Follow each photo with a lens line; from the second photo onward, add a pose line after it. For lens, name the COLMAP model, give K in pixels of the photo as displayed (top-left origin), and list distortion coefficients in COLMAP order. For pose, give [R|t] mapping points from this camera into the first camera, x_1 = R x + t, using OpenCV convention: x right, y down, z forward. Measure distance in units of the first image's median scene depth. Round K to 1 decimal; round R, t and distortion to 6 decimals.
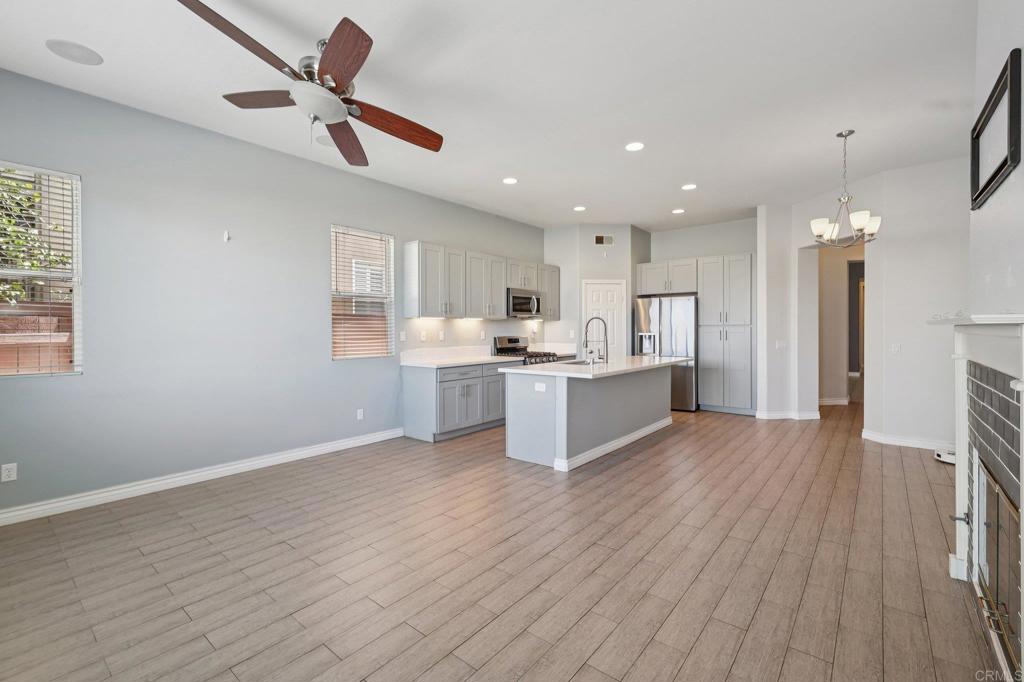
lens RADIAL K [[448.1, 0, 508.9], [0, 448.1, 335.4], [0, 0, 1]] dist [0.003858, -0.001216]
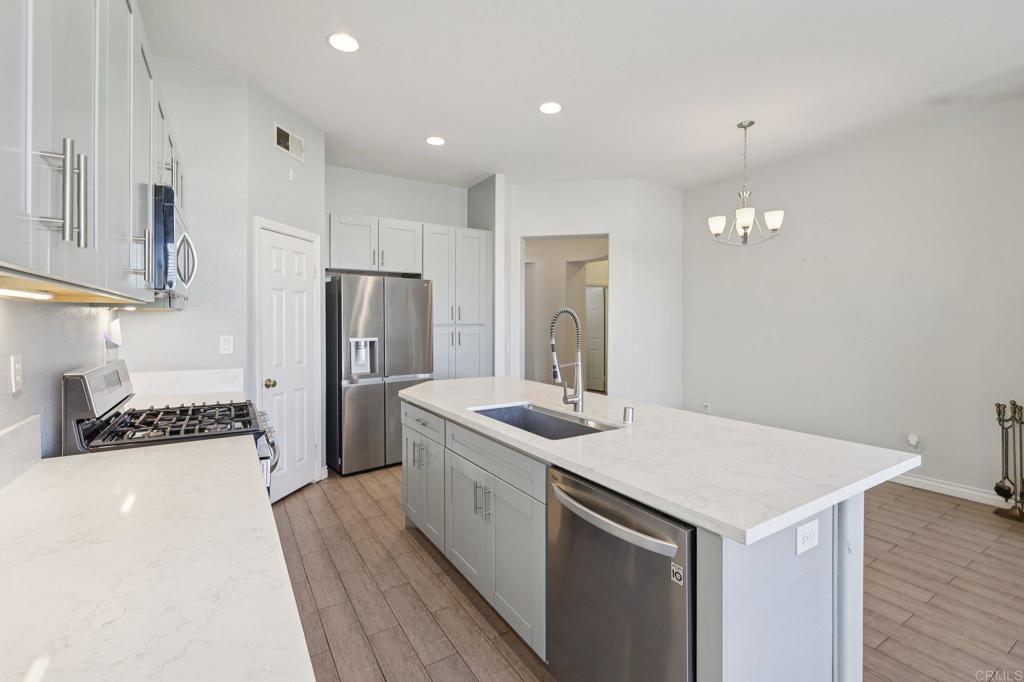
lens RADIAL K [[448.1, 0, 504.7], [0, 448.1, 326.2], [0, 0, 1]] dist [0.003858, -0.001216]
pose [[0.317938, -0.006694, 0.948088, -0.280488], [0.010857, 0.999935, 0.003419, -0.031938], [-0.948049, 0.009206, 0.317990, 1.084890]]
